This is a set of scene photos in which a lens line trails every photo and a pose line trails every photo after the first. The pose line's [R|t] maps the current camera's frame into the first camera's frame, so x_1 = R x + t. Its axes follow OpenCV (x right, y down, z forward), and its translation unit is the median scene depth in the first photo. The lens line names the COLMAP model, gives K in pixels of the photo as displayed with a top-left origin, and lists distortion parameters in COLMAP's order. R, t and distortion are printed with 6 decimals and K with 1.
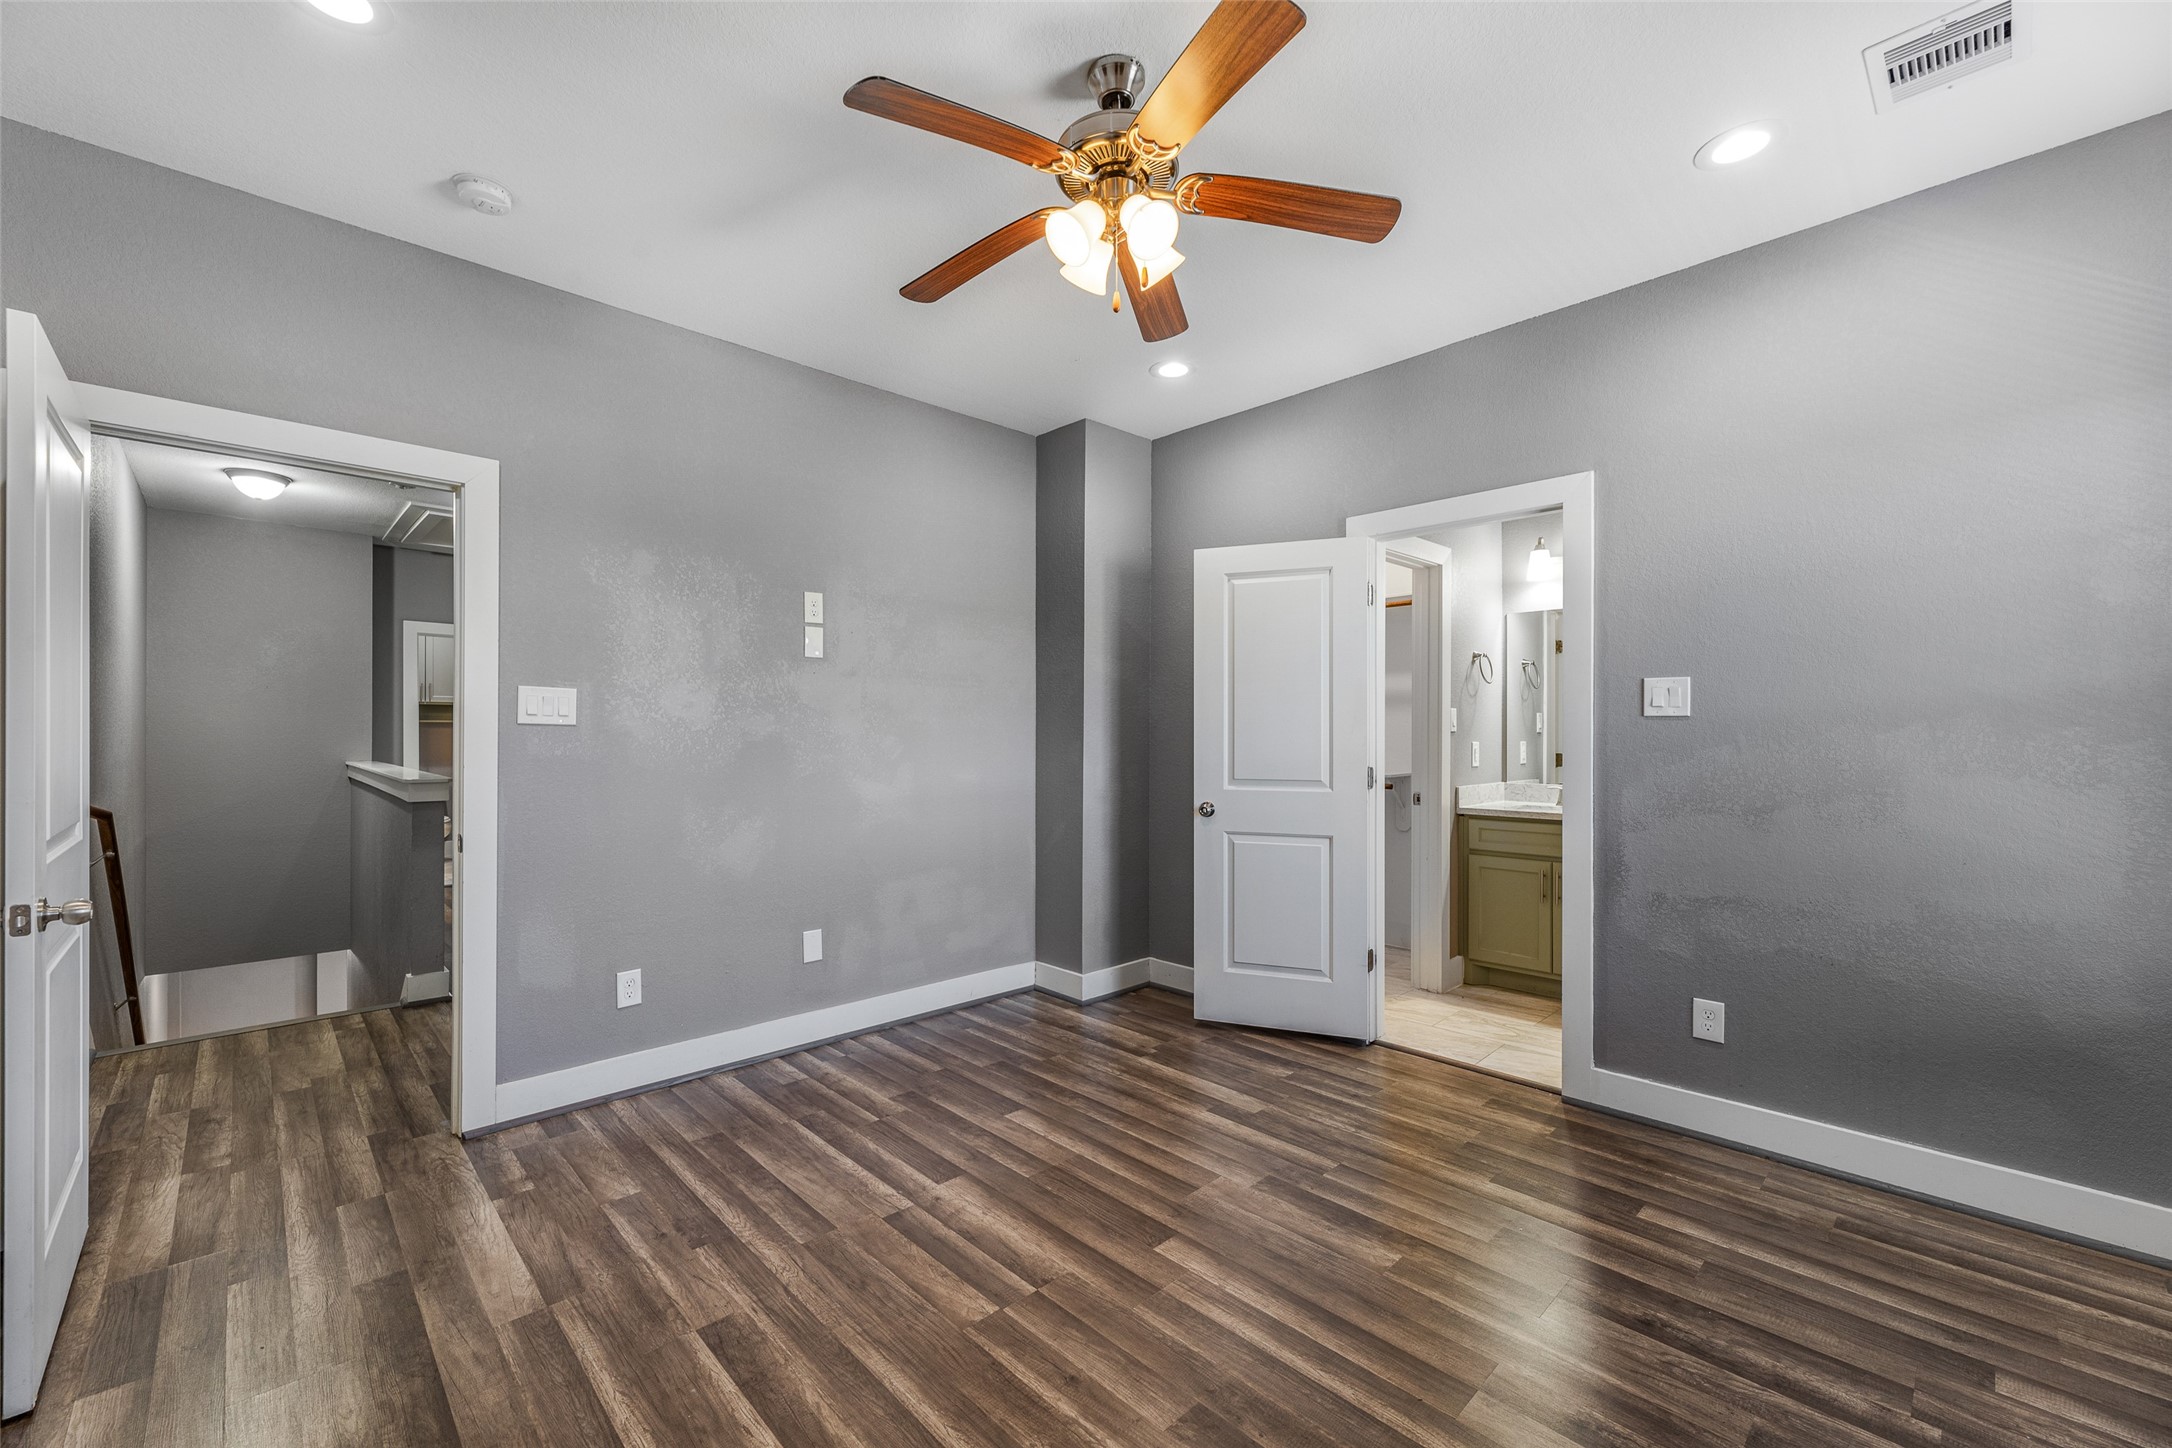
lens RADIAL K [[870.2, 0, 1077.0], [0, 870.2, 719.3], [0, 0, 1]] dist [0.000143, 0.000479]
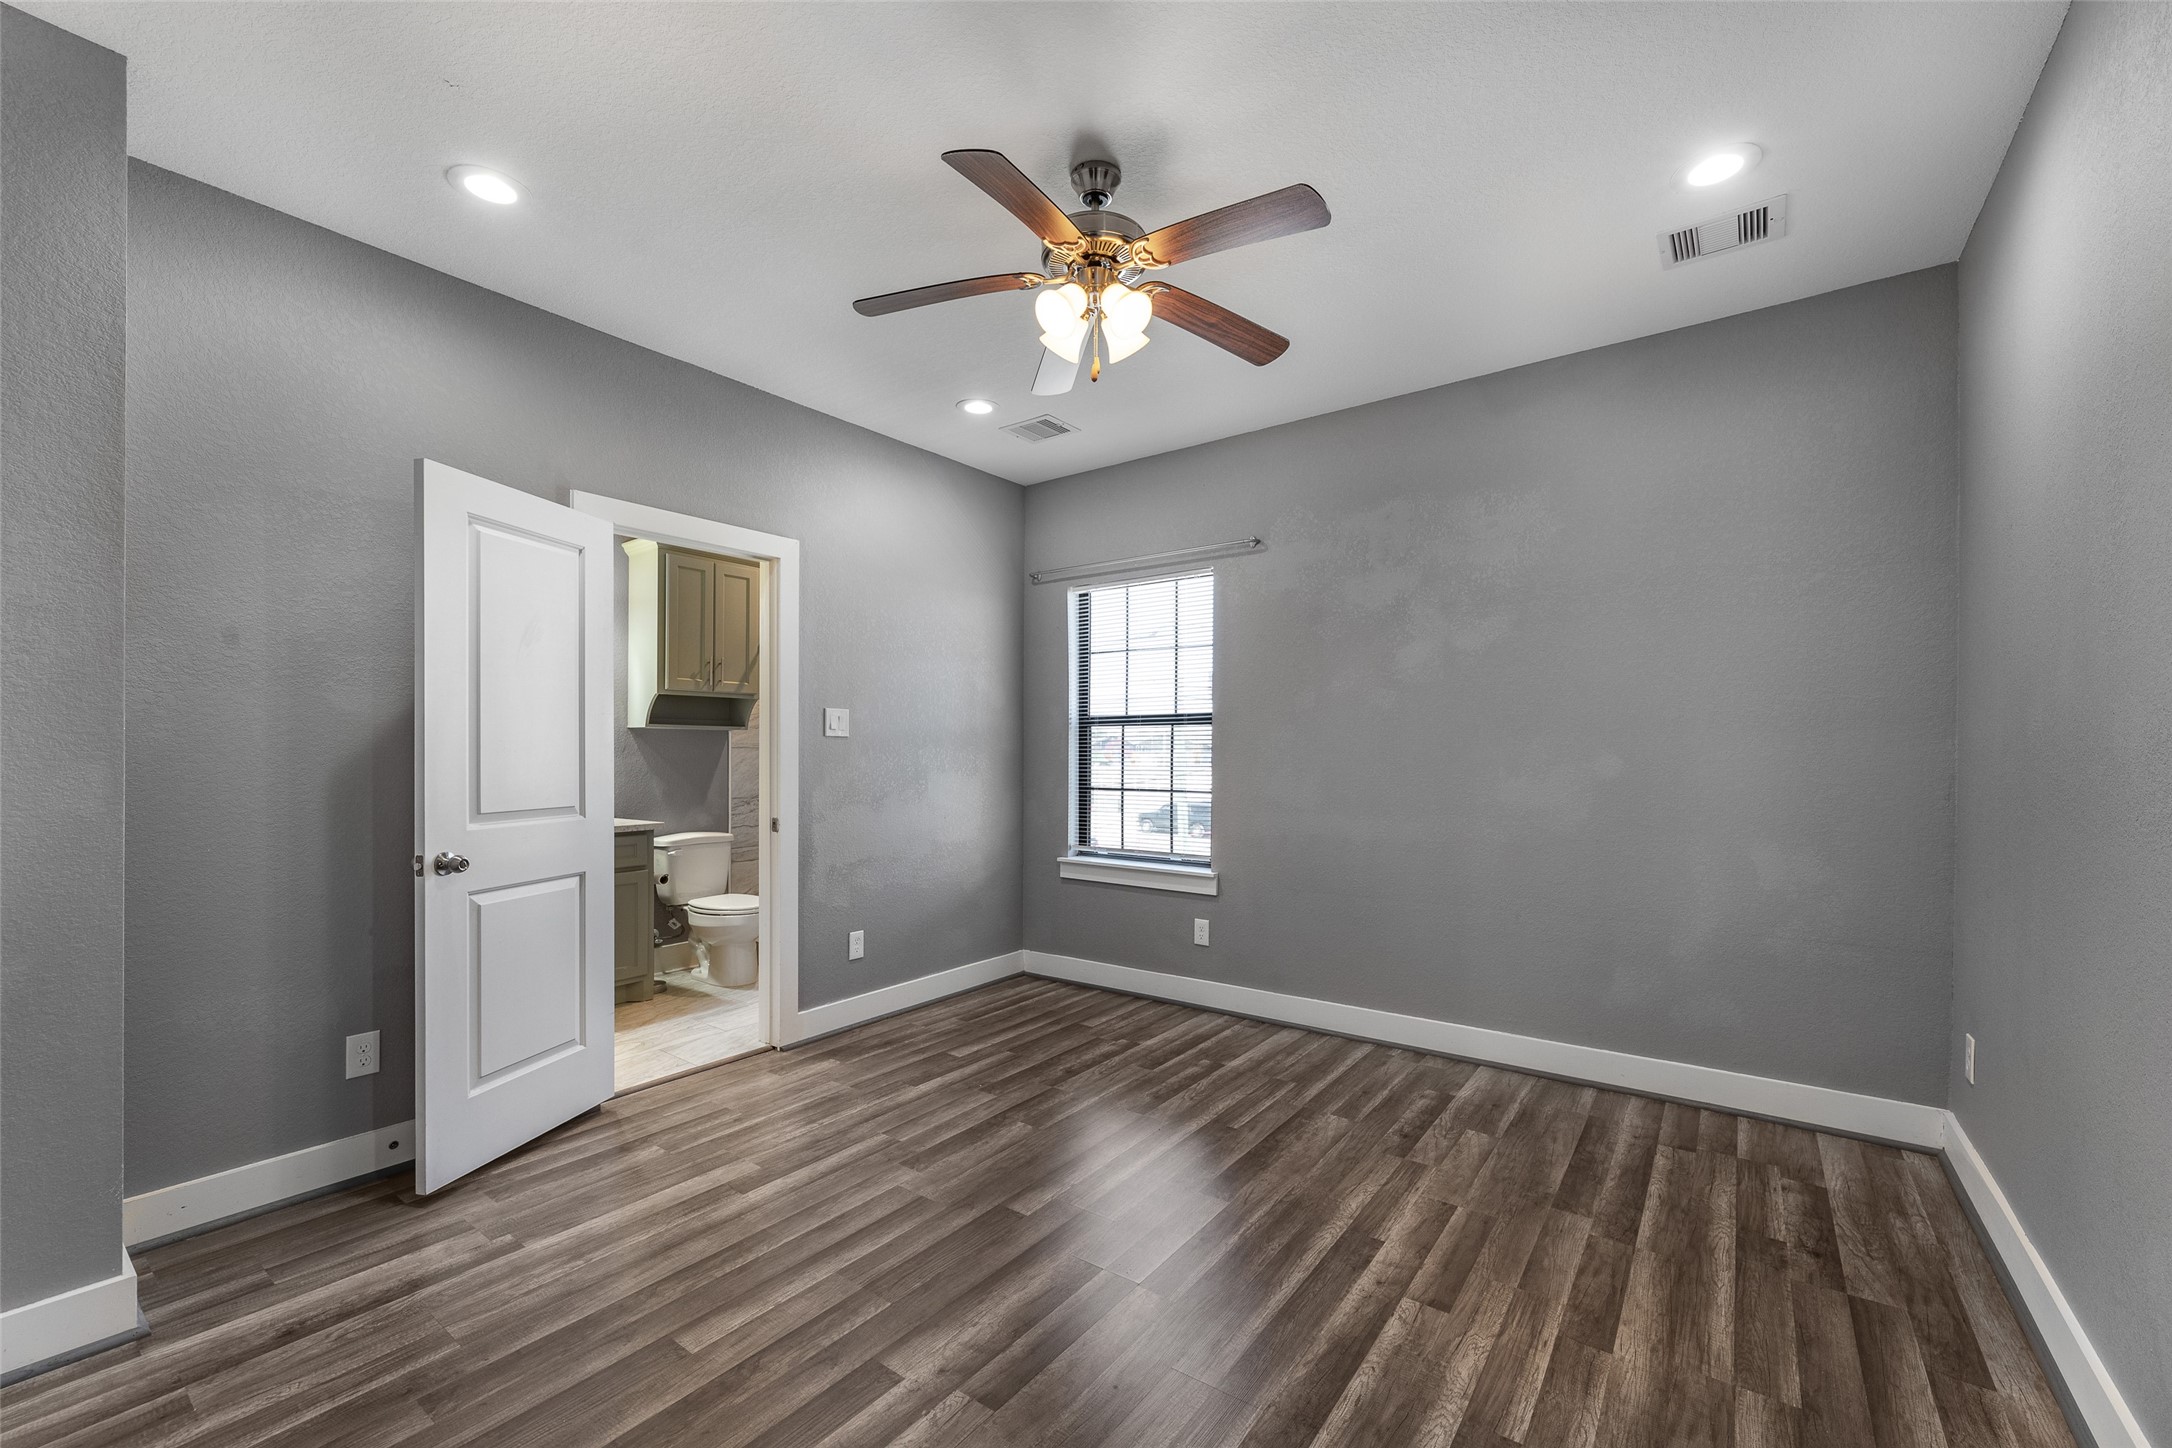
lens RADIAL K [[877.3, 0, 1085.3], [0, 877.3, 738.6], [0, 0, 1]] dist [-0.000524, 0.000005]
pose [[-0.163717, 0.013896, 0.986409, -0.811287], [-0.015828, 0.999735, -0.016711, 0.018080], [-0.986380, -0.018349, -0.163454, 0.884581]]
